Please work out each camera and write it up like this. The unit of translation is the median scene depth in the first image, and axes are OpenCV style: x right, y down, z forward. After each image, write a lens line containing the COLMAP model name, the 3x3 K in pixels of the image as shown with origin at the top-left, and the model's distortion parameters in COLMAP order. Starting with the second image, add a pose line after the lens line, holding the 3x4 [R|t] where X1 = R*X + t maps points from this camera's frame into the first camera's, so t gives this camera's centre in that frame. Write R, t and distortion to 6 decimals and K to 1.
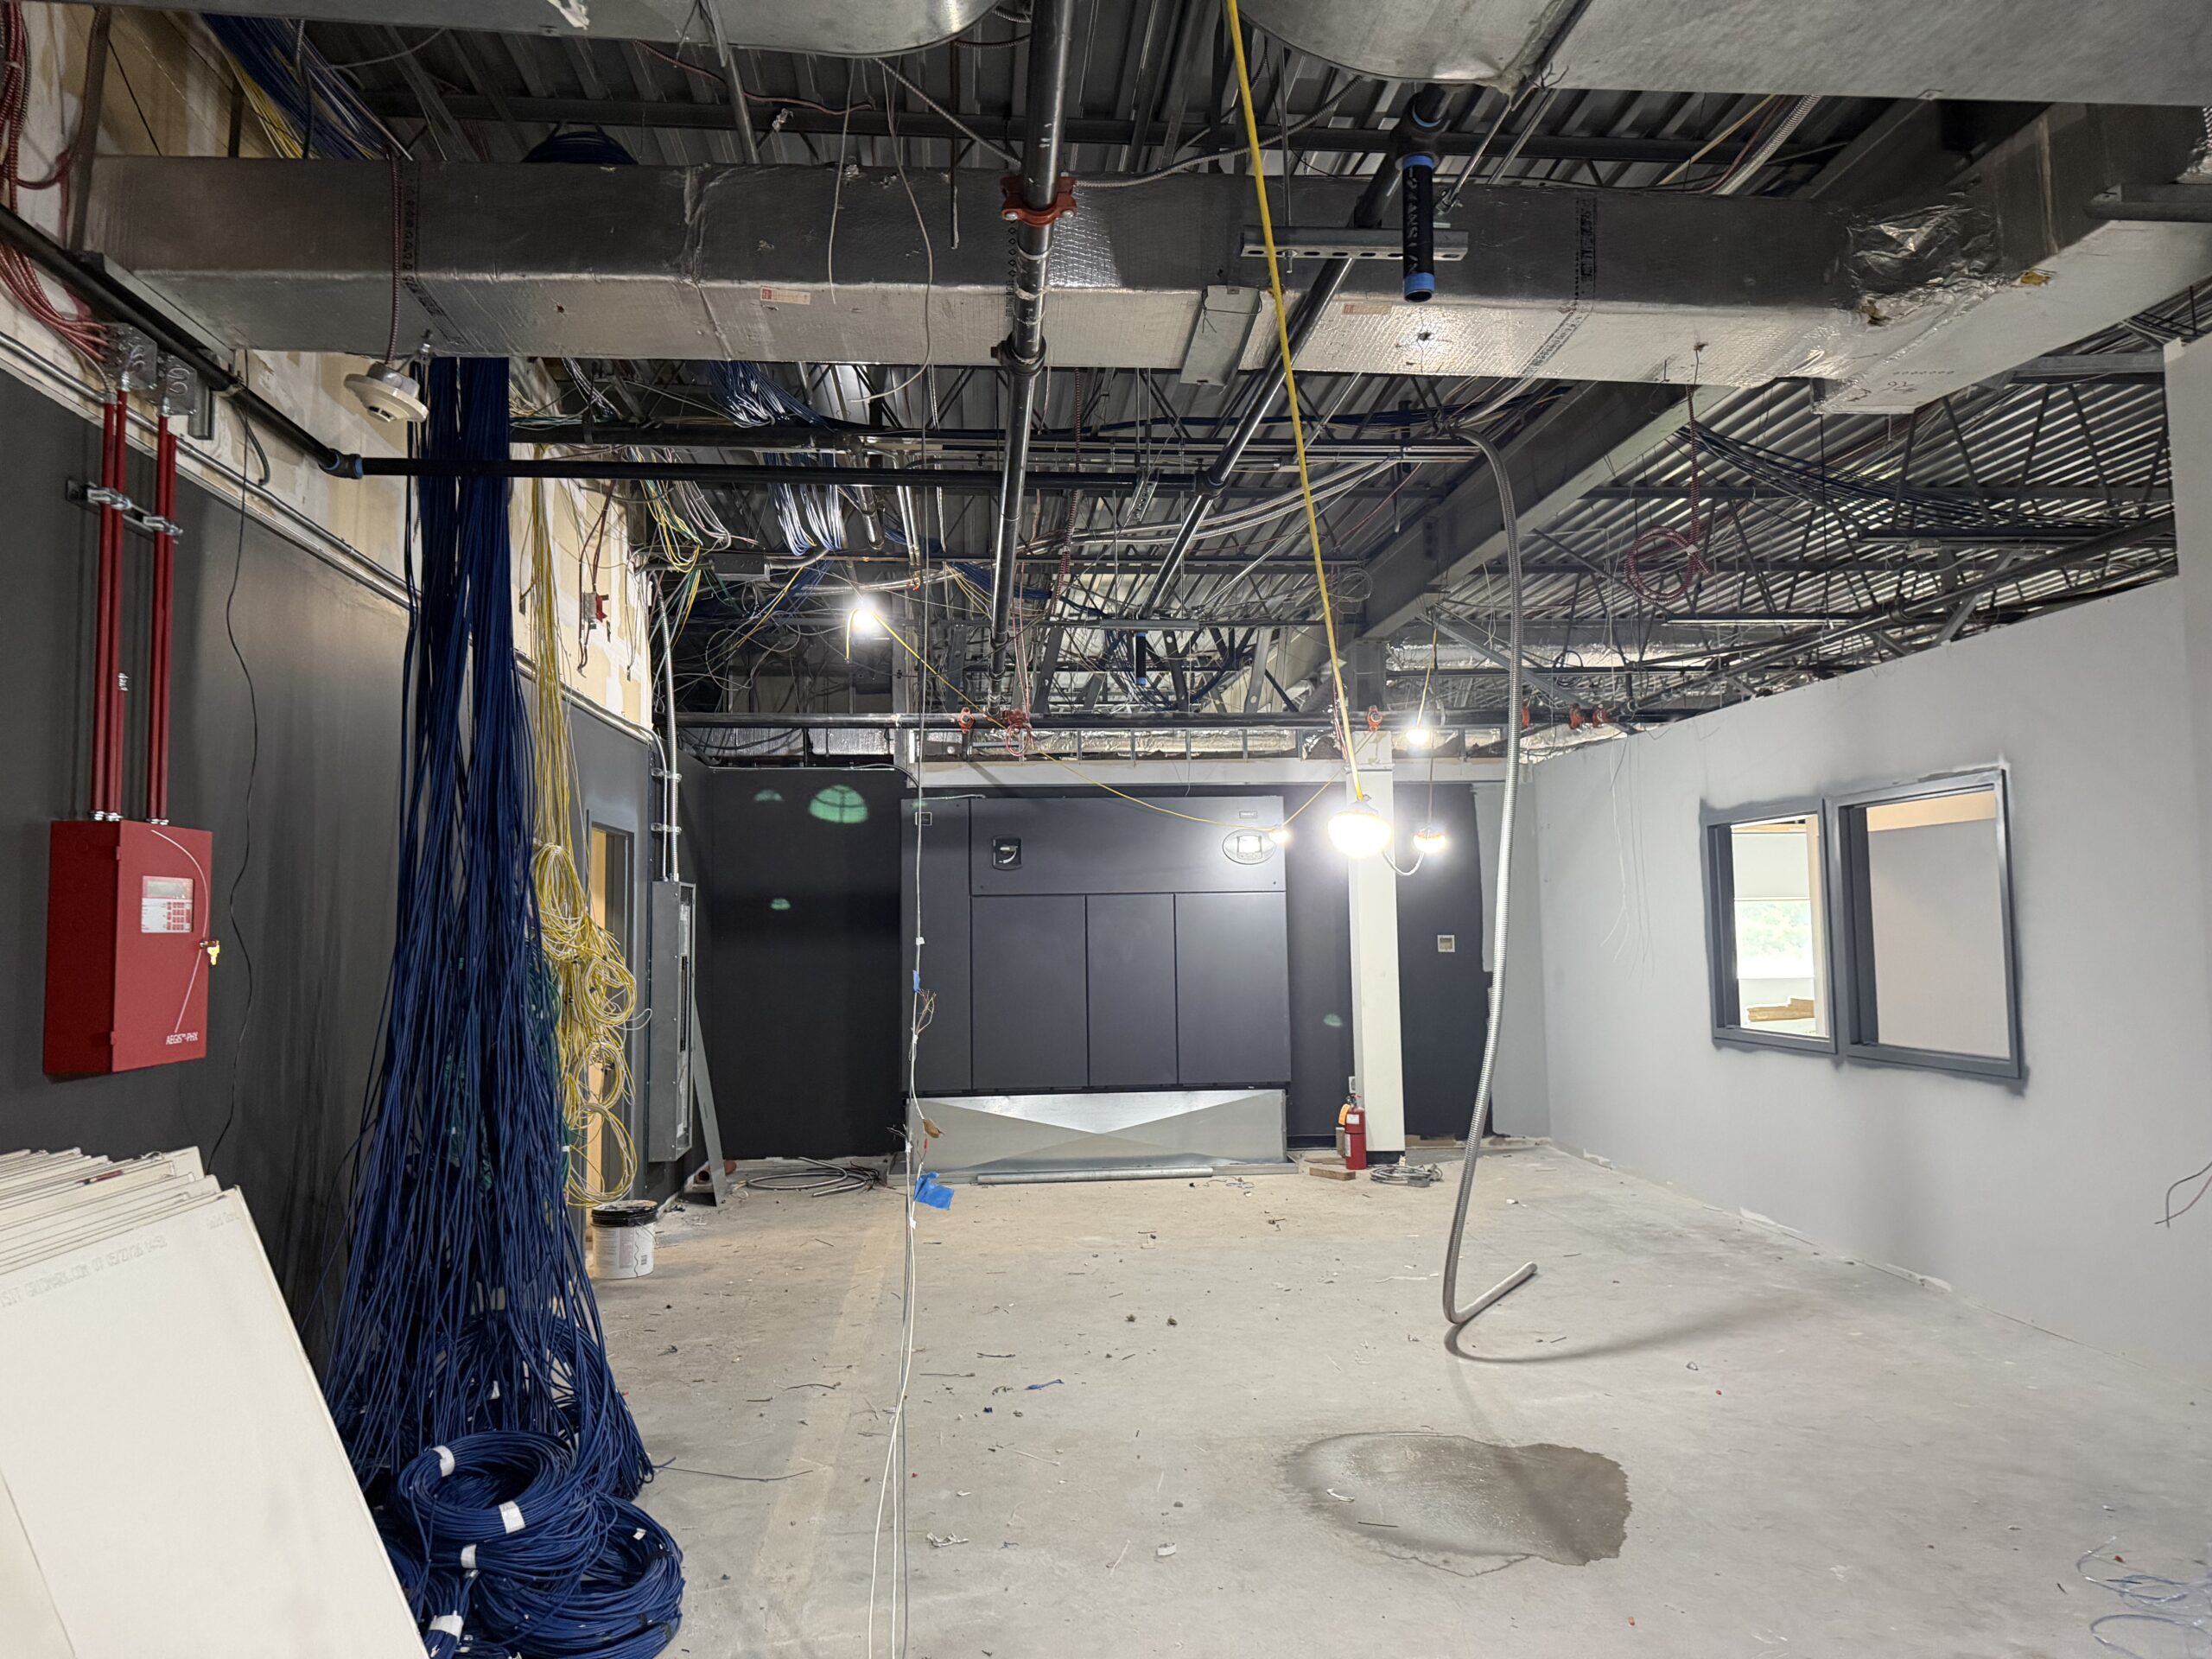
lens RADIAL K [[1539.6, 0, 1094.1], [0, 1539.6, 806.9], [0, 0, 1]] dist [0.031147, -0.051985]
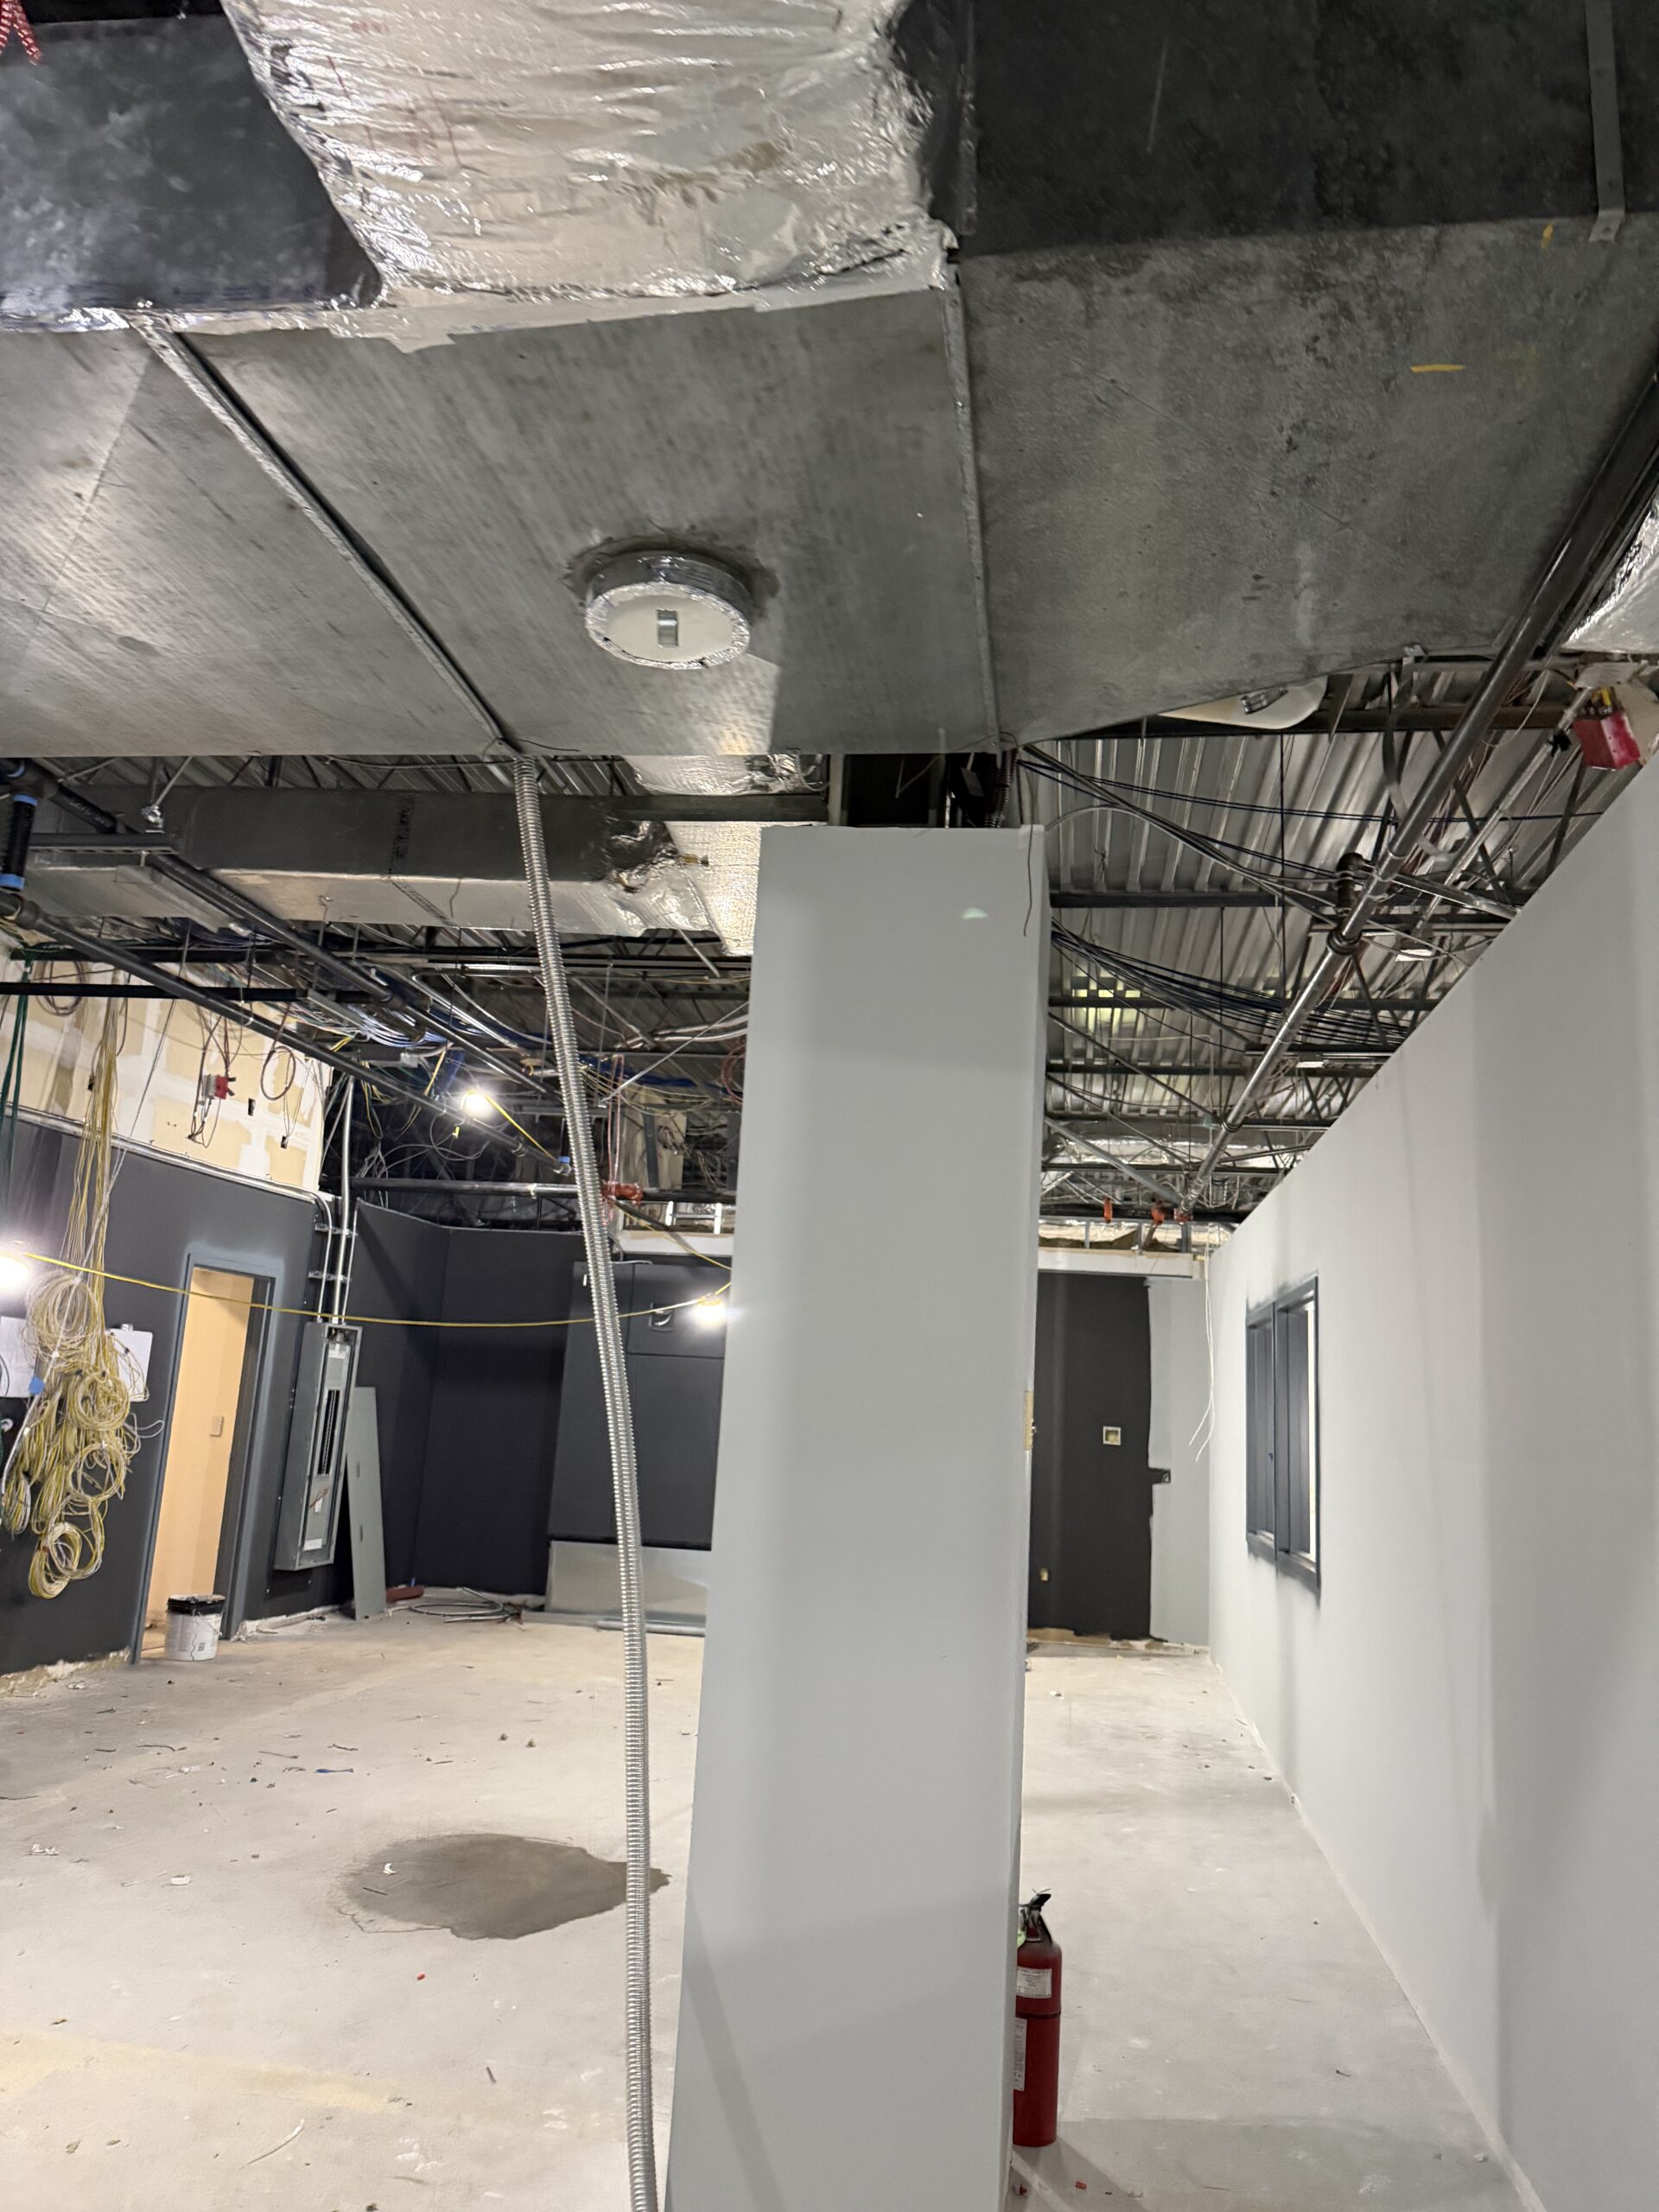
lens RADIAL K [[1539.6, 0, 821.5], [0, 1539.6, 1100.0], [0, 0, 1]] dist [0.031147, -0.051985]
pose [[0.972898, 0.024616, -0.229921, 0.791196], [-0.052378, 0.991933, -0.115435, -0.007207], [0.225225, 0.124349, 0.966339, -0.121533]]
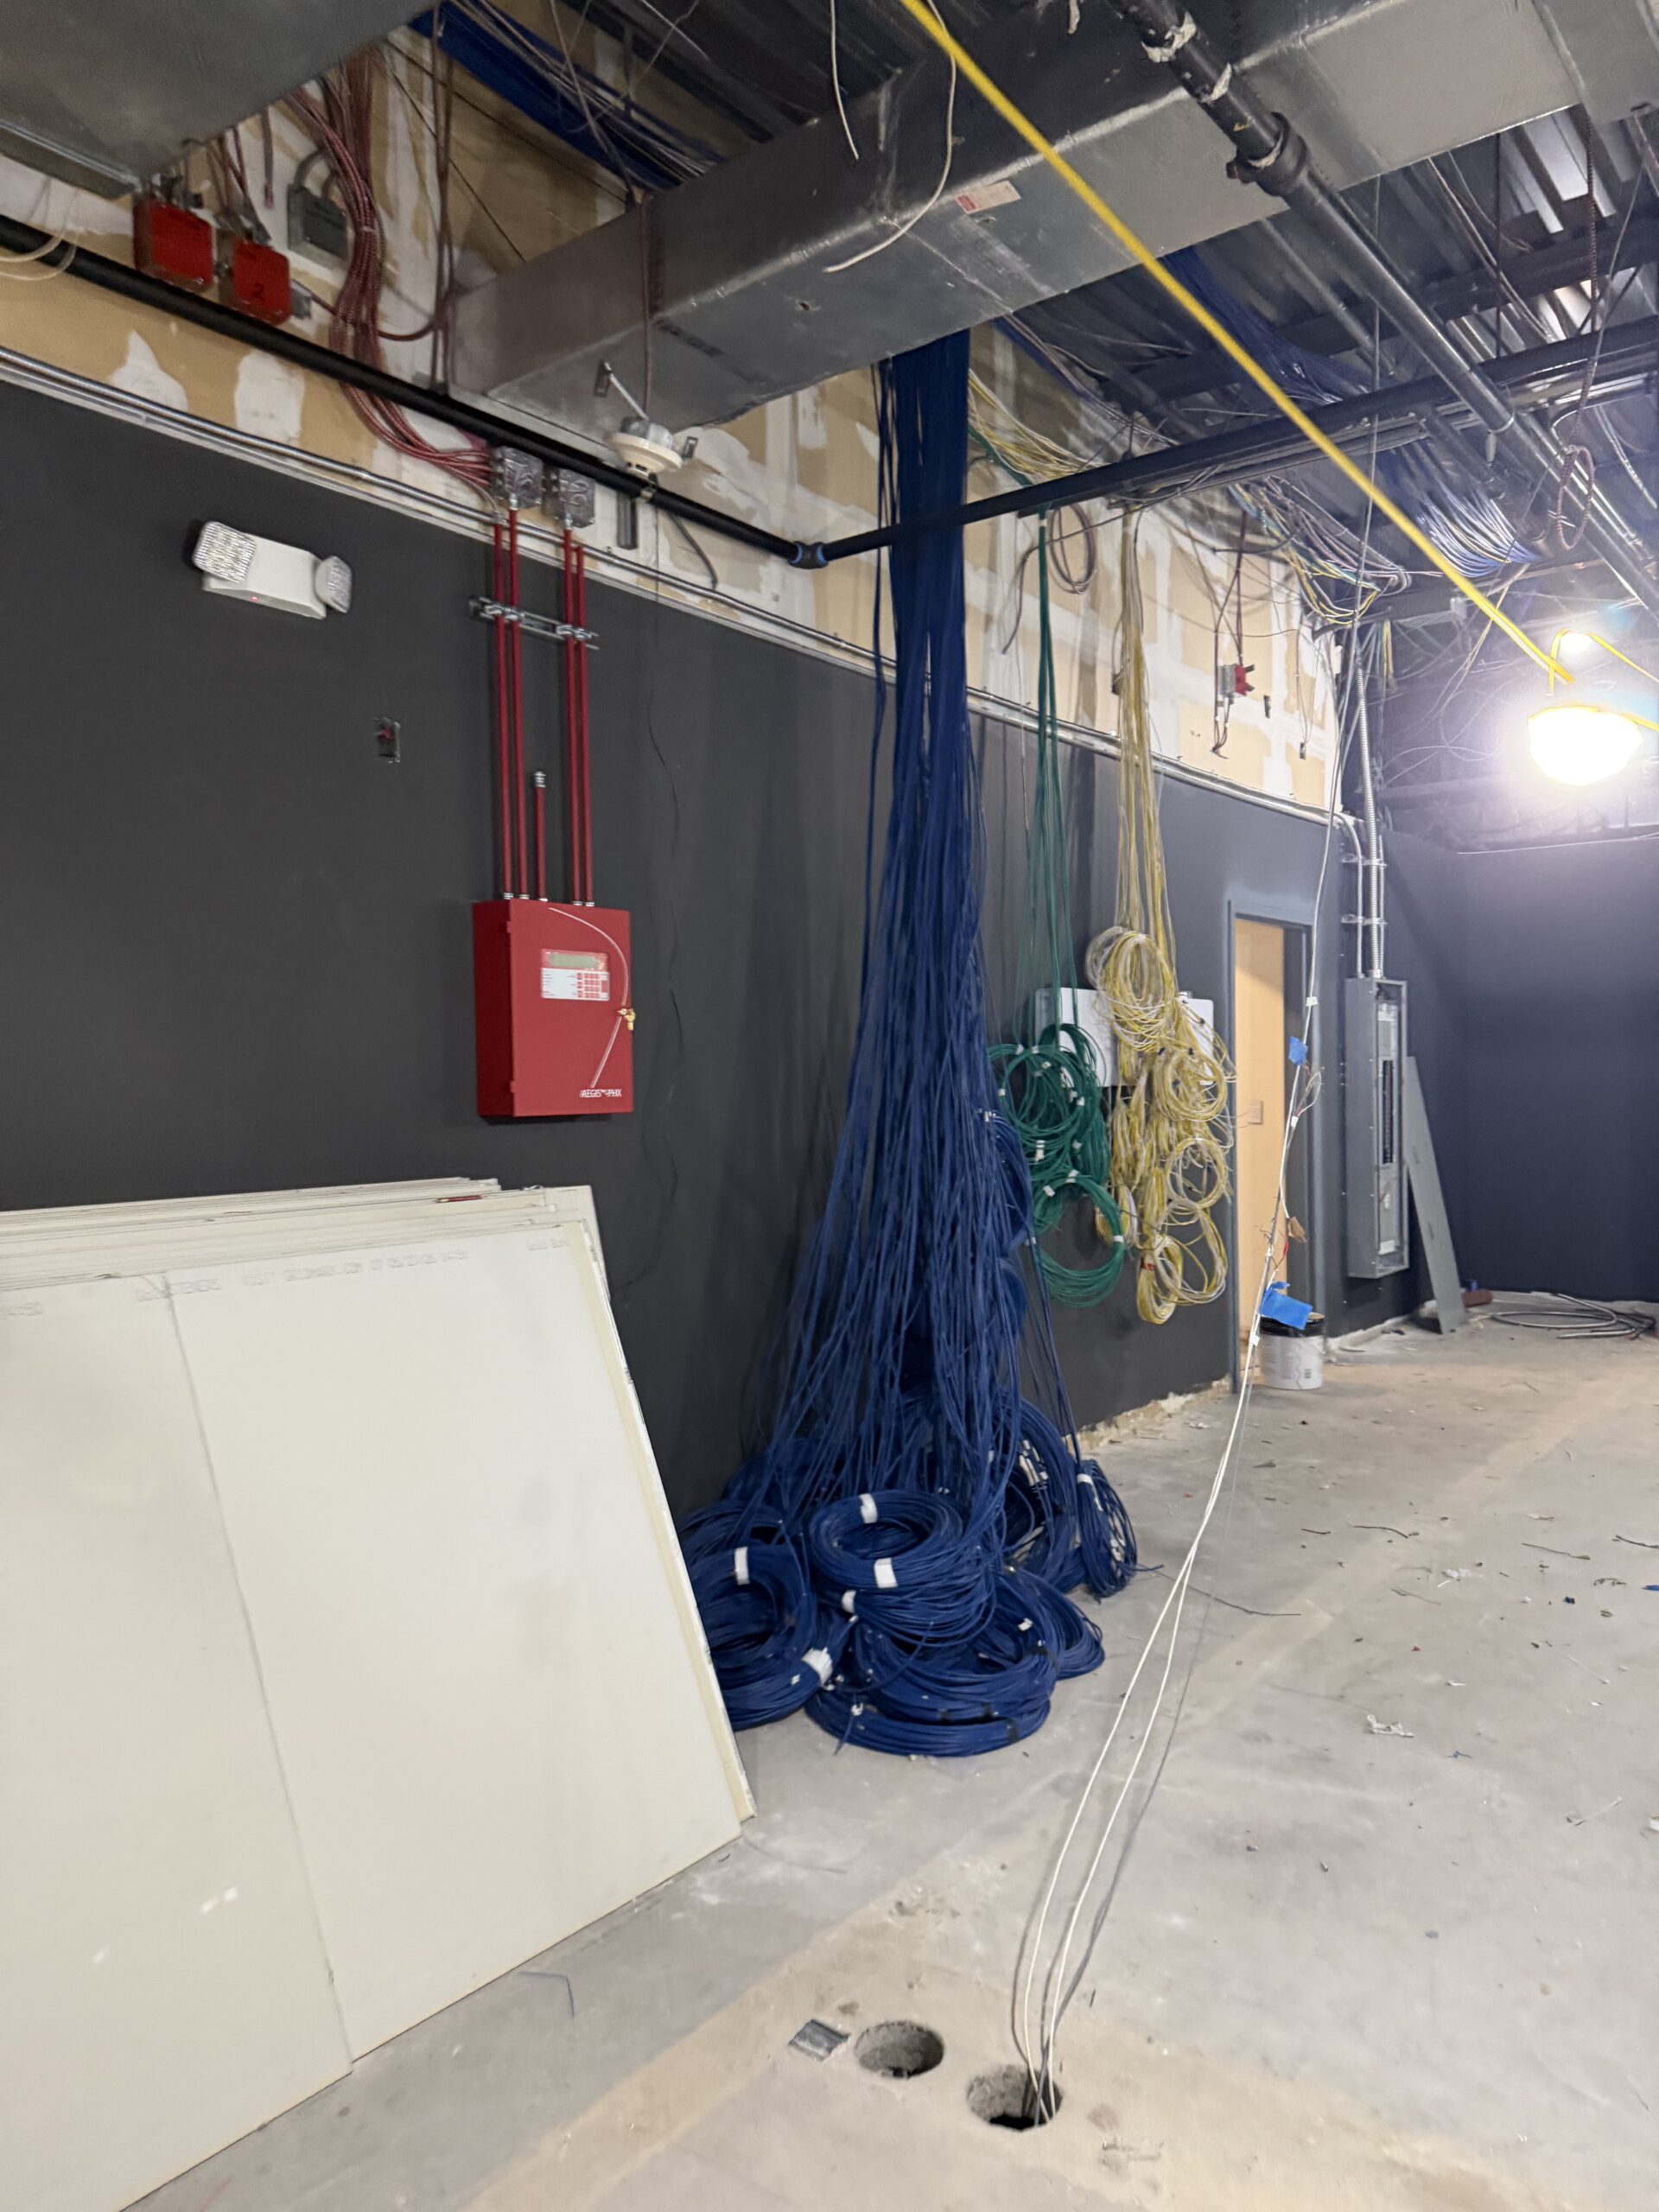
lens RADIAL K [[1539.6, 0, 808.3], [0, 1539.6, 1109.4], [0, 0, 1]] dist [0.031147, -0.051985]
pose [[0.737872, 0.019185, -0.674668, 0.226600], [0.056465, 0.994337, 0.090030, 0.055596], [0.672575, -0.104526, 0.732610, 0.224998]]
